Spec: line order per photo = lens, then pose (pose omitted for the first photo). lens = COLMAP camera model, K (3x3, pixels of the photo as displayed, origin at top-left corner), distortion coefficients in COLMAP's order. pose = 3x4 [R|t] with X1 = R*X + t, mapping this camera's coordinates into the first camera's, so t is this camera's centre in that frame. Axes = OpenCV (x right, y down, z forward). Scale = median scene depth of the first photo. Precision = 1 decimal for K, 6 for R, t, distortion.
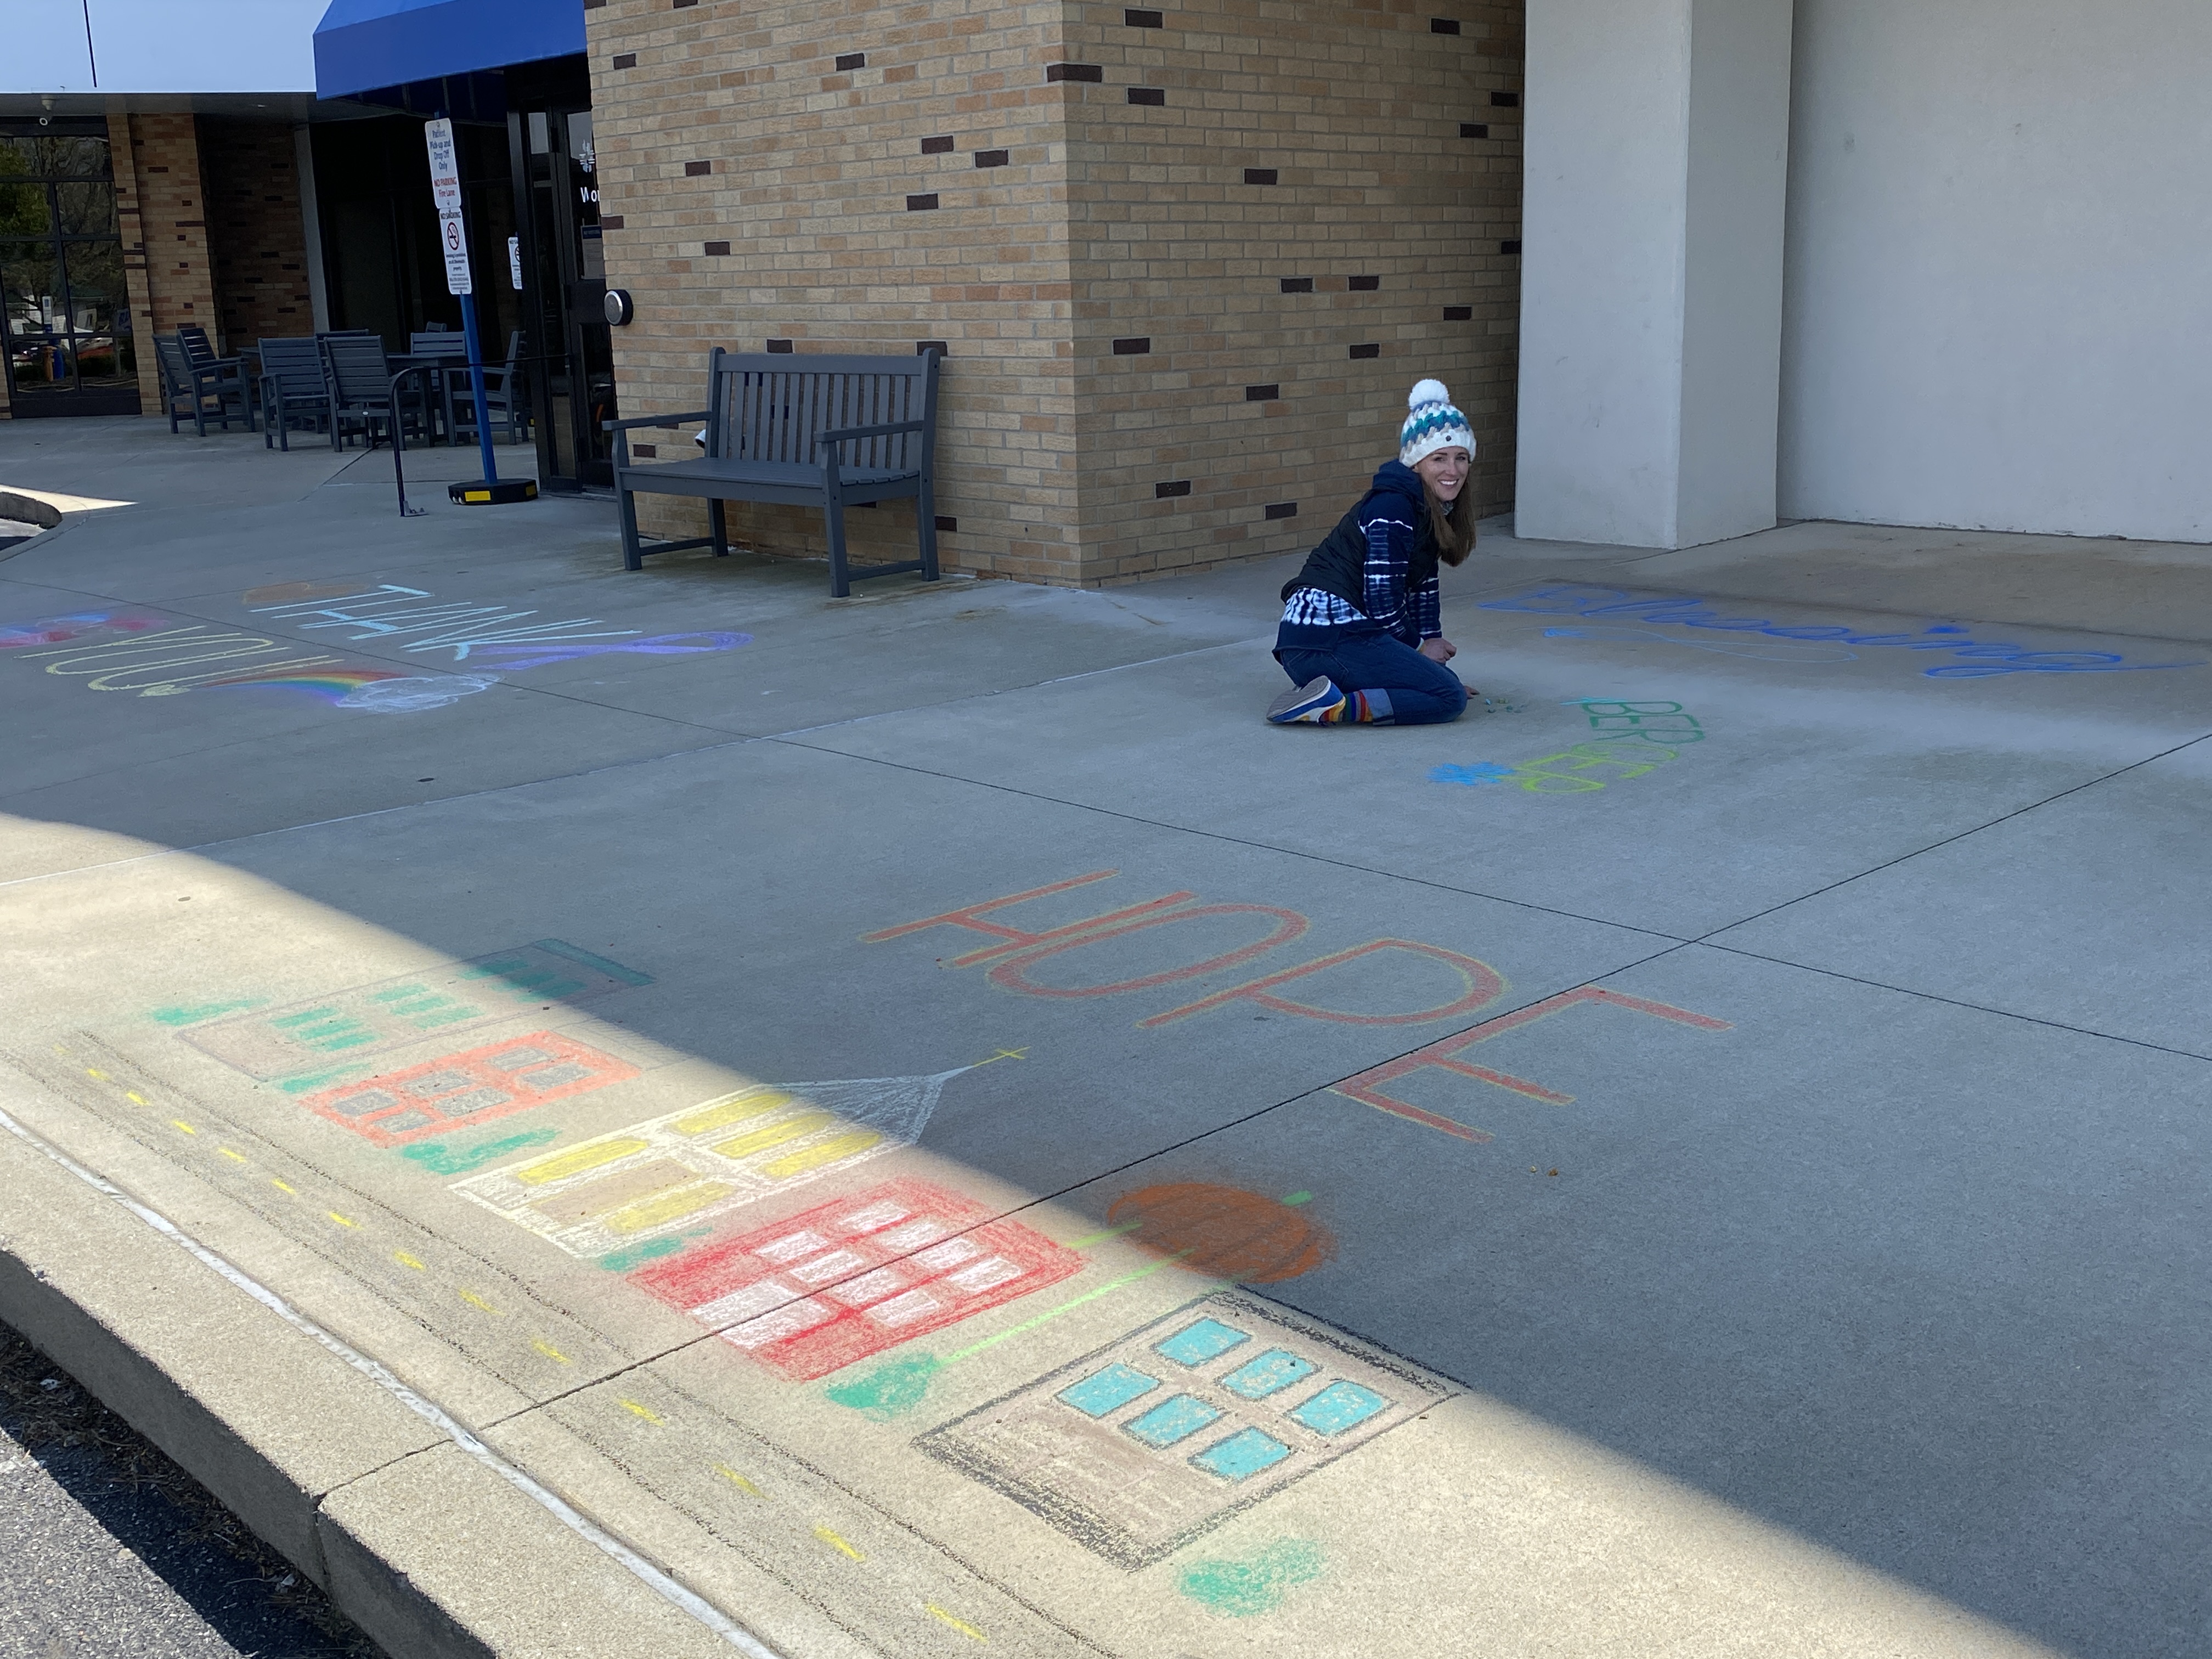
lens RADIAL K [[2213.5, 0, 1106.0], [0, 2213.5, 829.5], [0, 0, 1]] dist [0.213697, -0.796402]
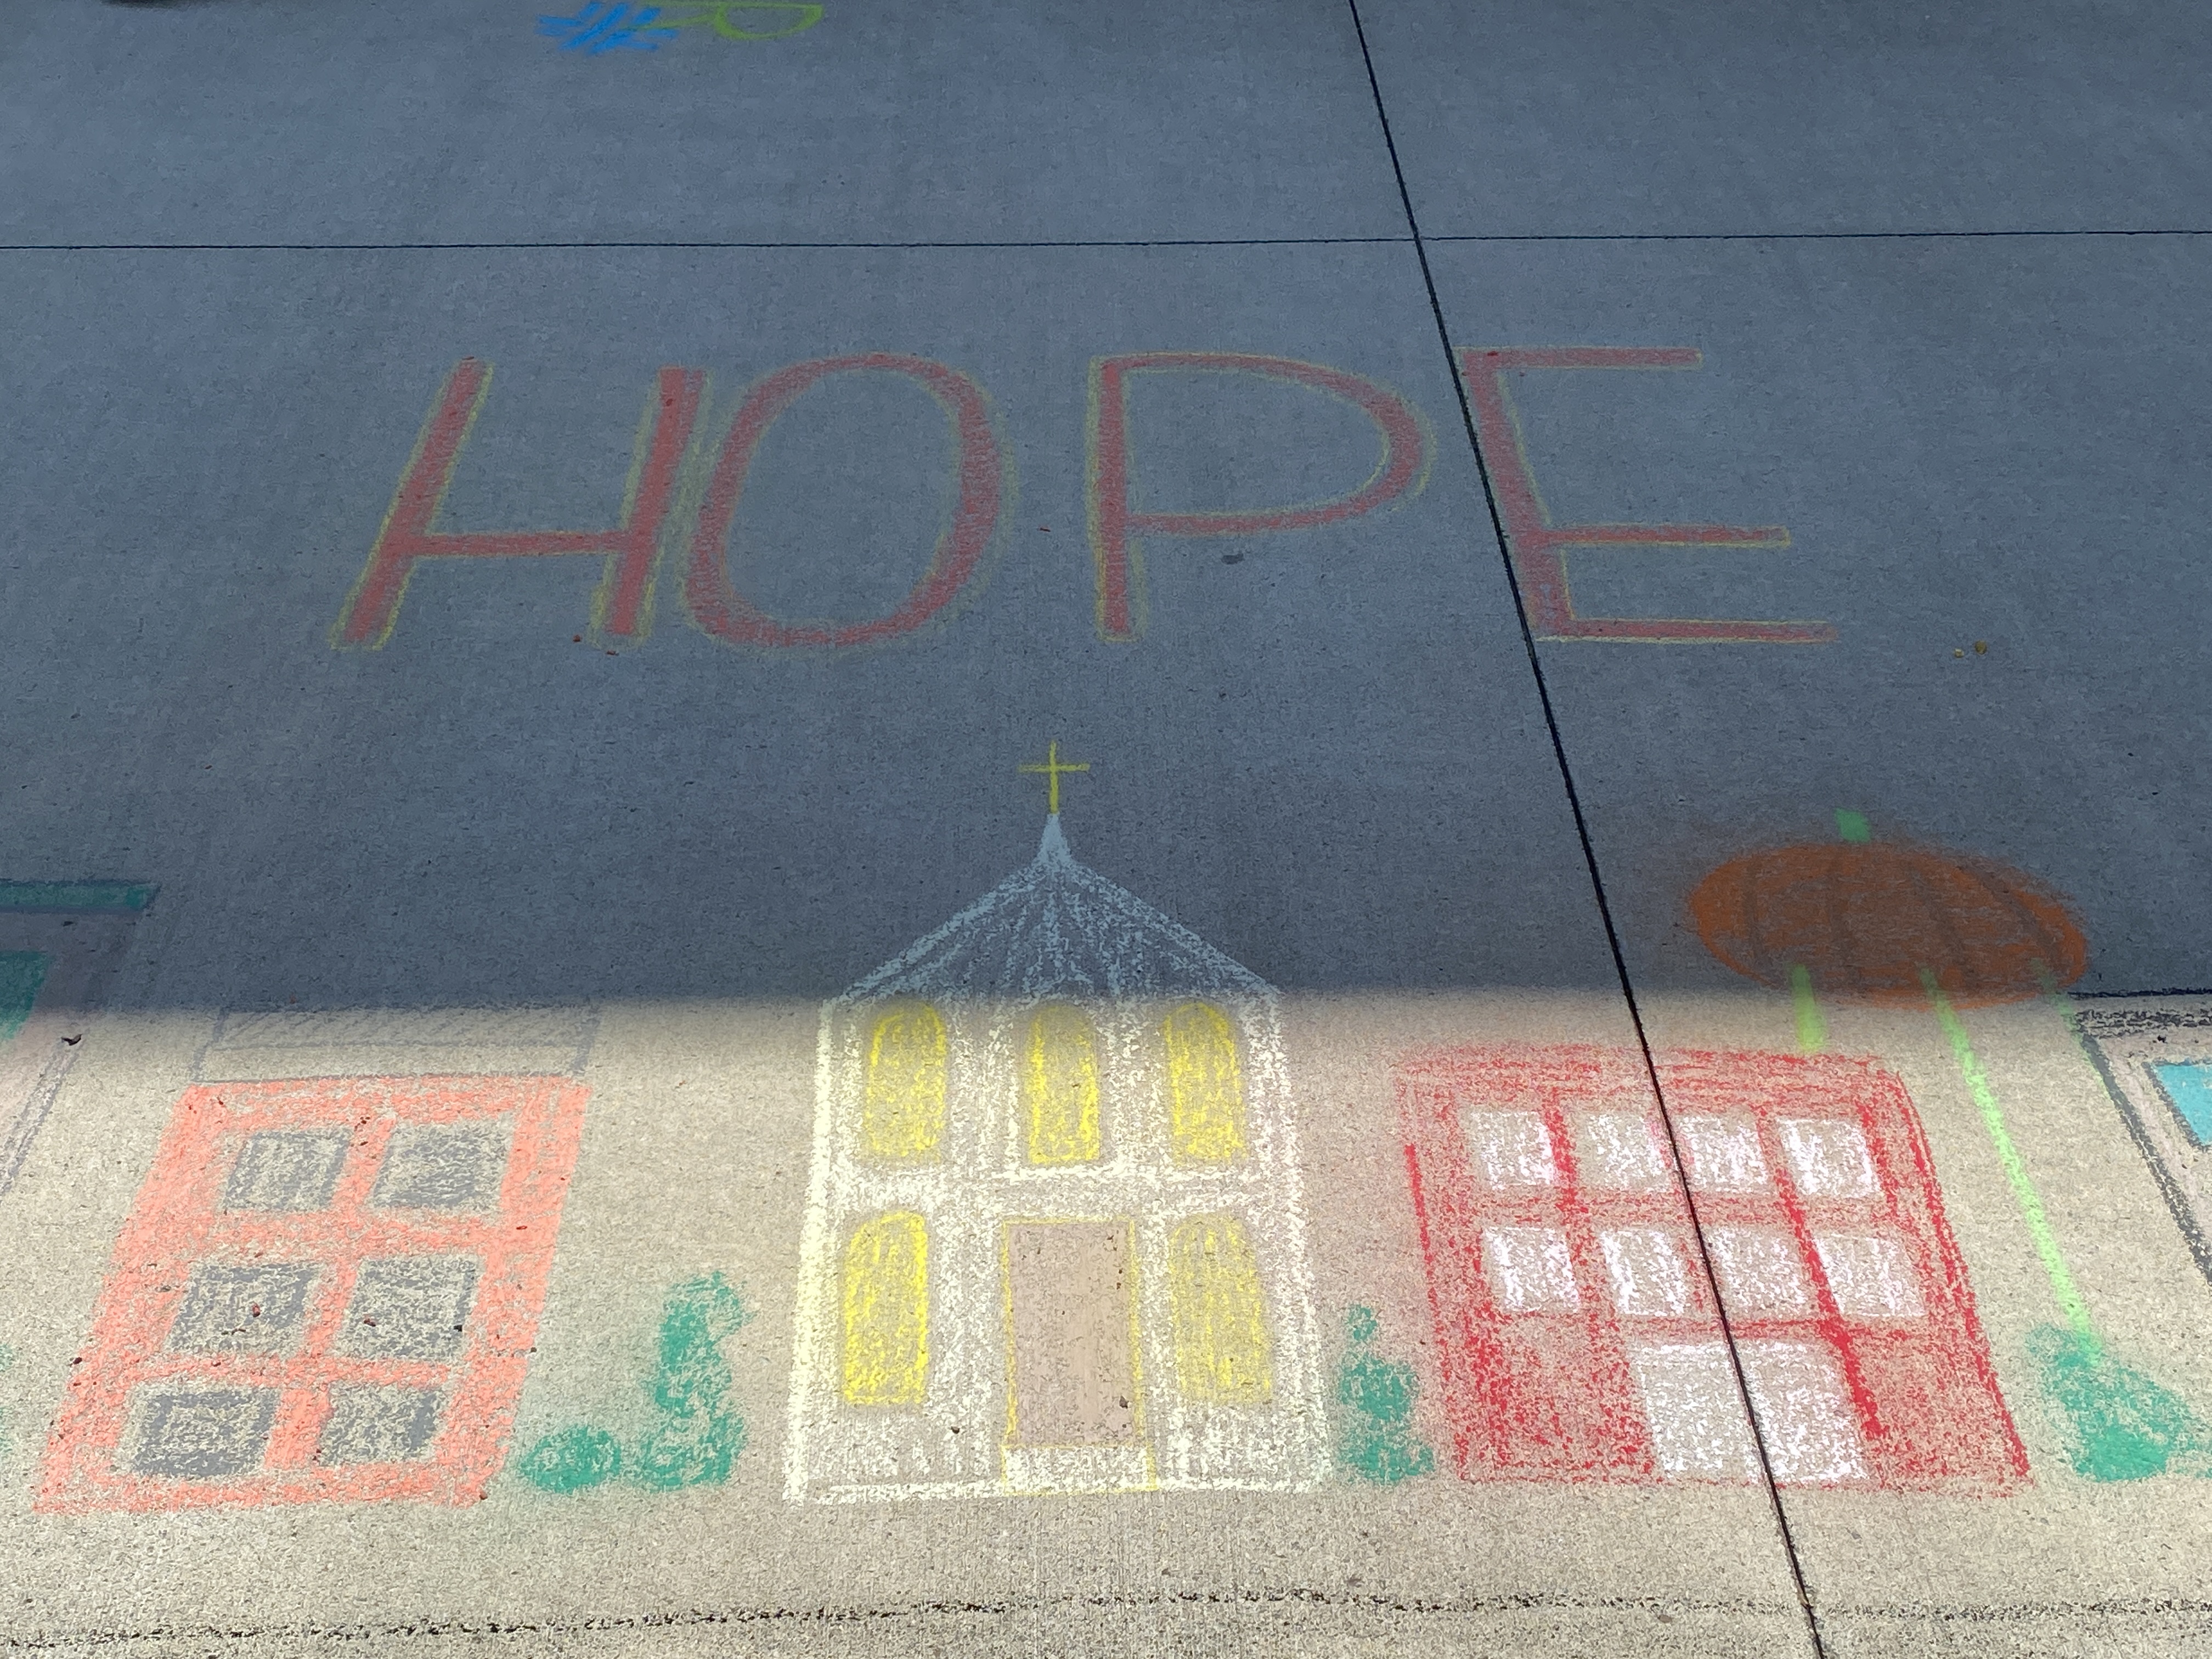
lens RADIAL K [[2800.2, 0, 1106.0], [0, 2800.2, 829.5], [0, 0, 1]] dist [0.242049, -0.931721]
pose [[0.680169, -0.386285, 0.623020, -0.575794], [0.165054, 0.908772, 0.383263, -0.185482], [-0.714232, -0.157852, 0.681876, 0.592115]]
